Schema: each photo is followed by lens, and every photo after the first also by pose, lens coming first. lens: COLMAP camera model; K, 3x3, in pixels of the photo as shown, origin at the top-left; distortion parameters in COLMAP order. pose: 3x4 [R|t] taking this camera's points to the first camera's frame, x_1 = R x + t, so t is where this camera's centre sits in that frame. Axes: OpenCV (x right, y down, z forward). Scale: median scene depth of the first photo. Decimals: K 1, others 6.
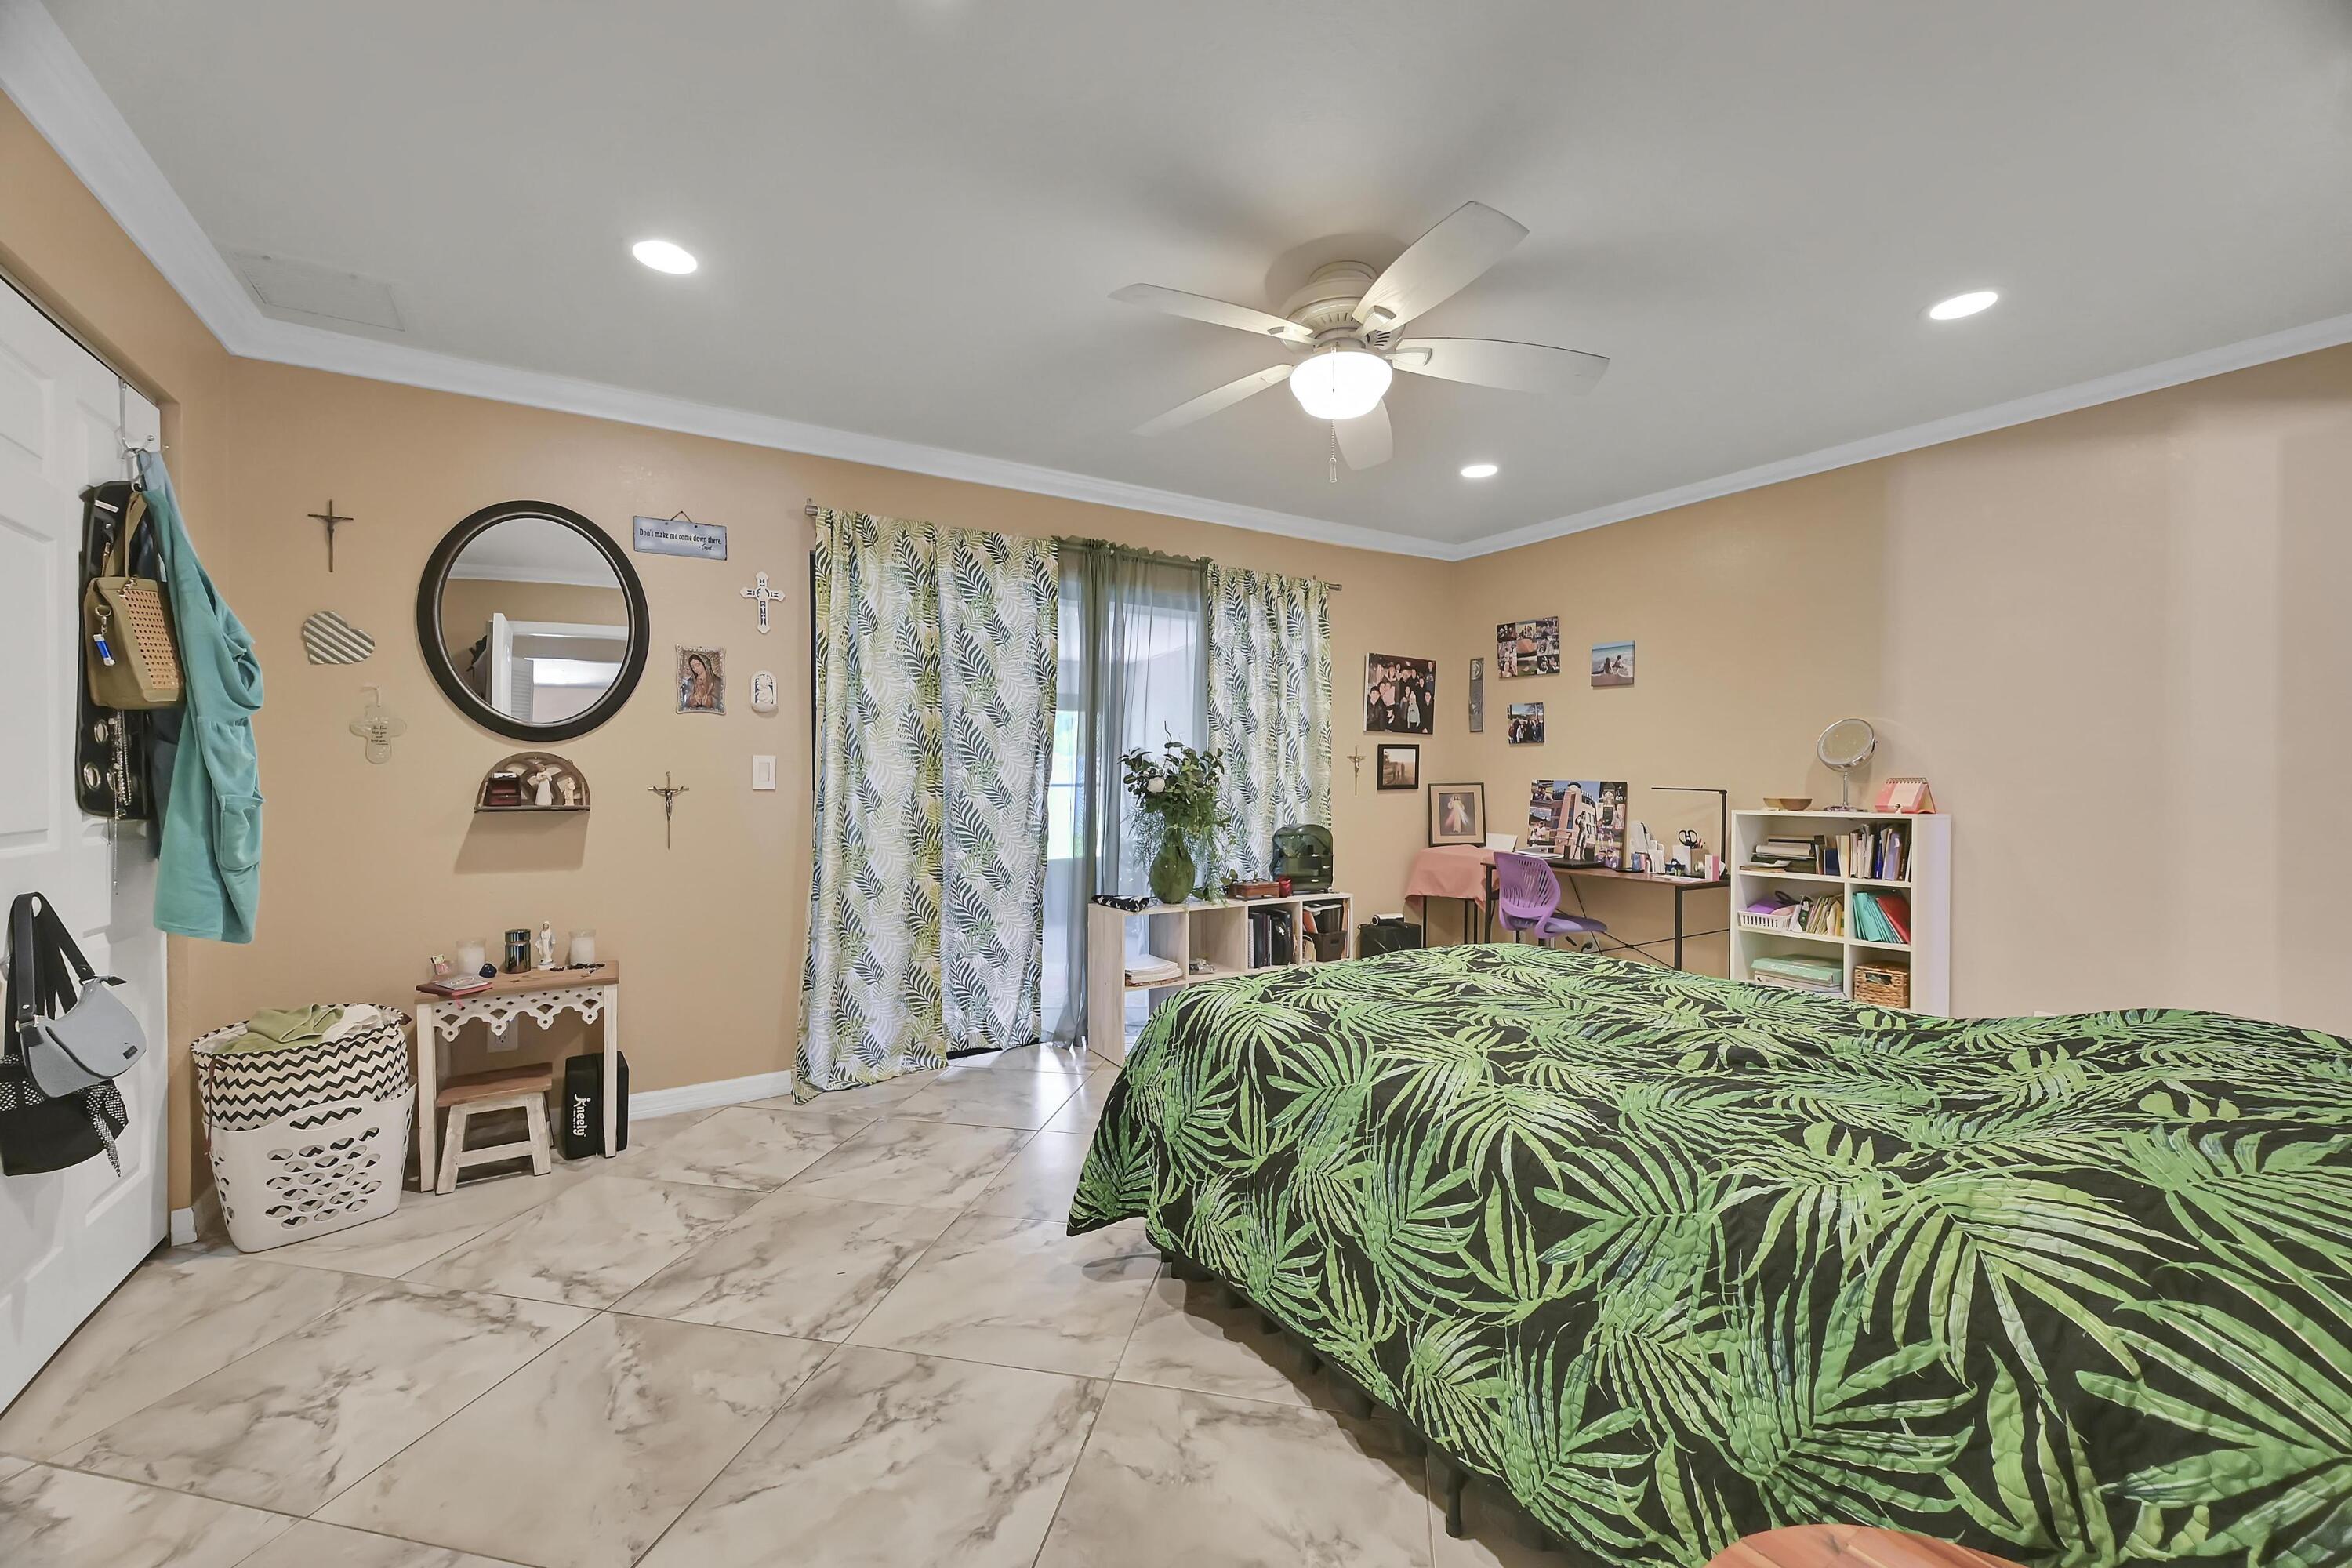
lens RADIAL K [[925.8, 0, 1176.0], [0, 925.8, 784.0], [0, 0, 1]] dist [0.001012, 0.000145]
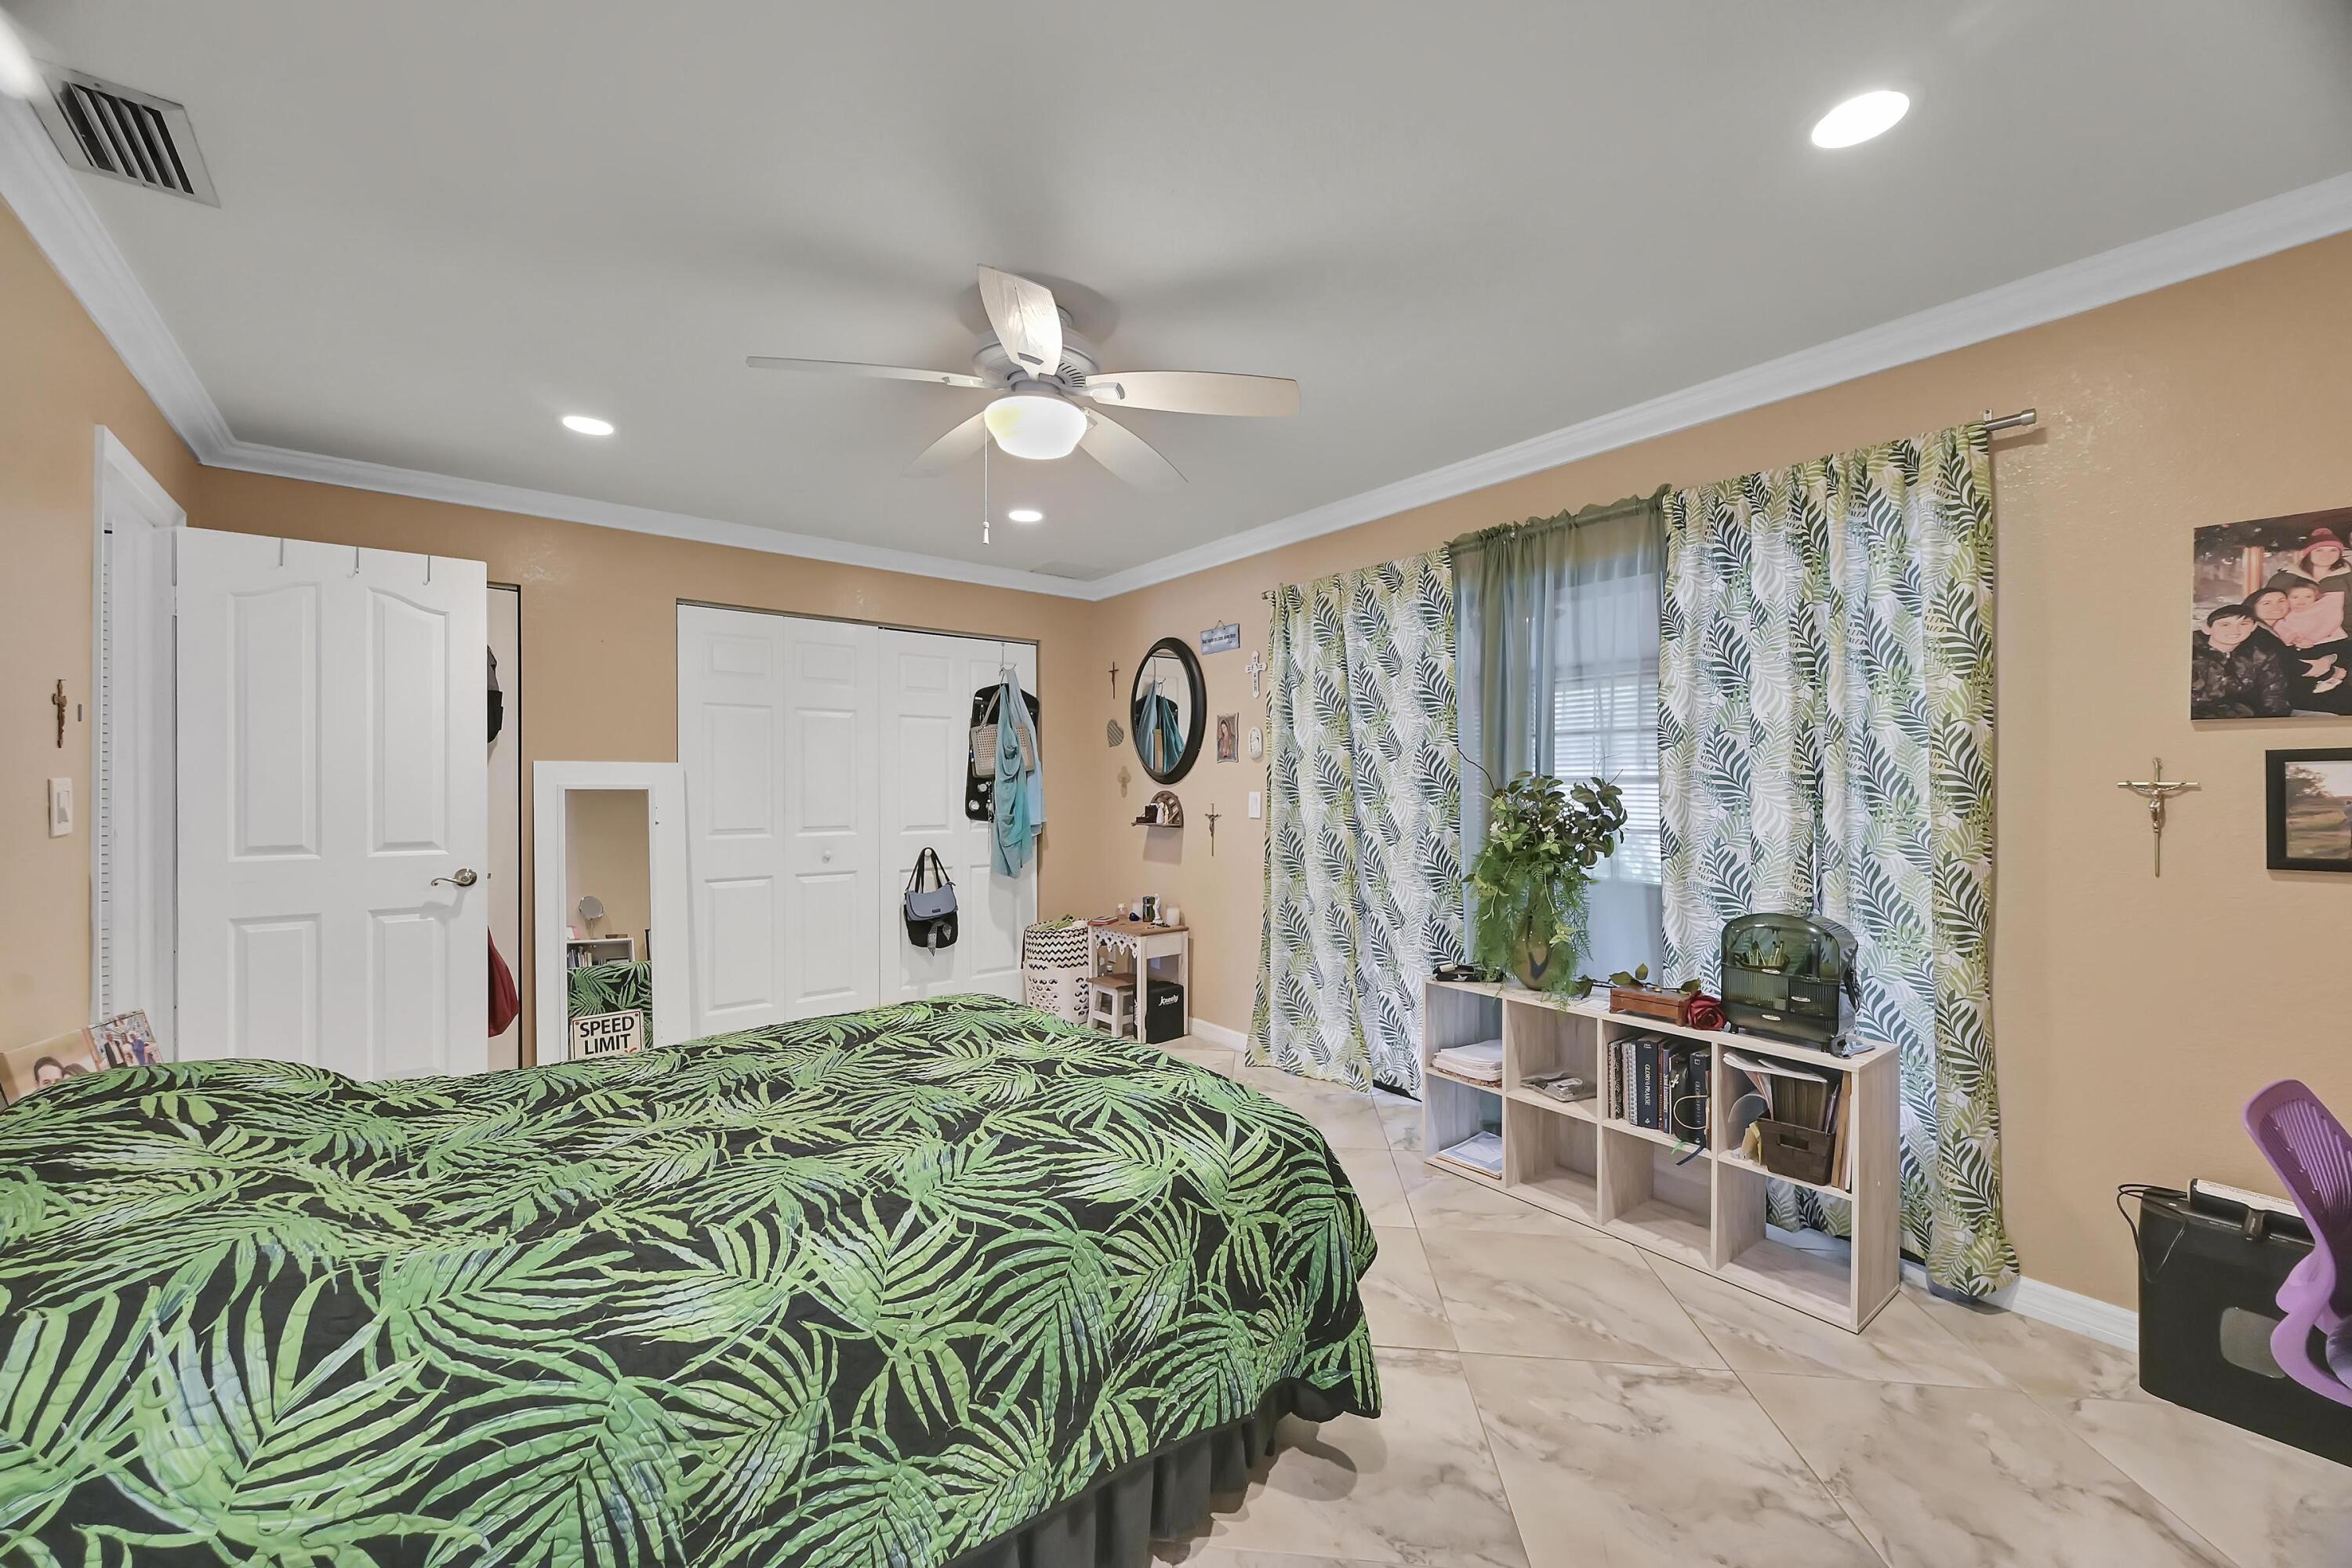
lens RADIAL K [[925.4, 0, 1167.7], [0, 925.4, 779.7], [0, 0, 1]] dist [-0.001690, 0.000003]
pose [[0.091859, -0.004148, -0.995763, 0.758482], [-0.003953, 0.999982, -0.004530, -0.036686], [0.995764, 0.004352, 0.091841, 0.683230]]
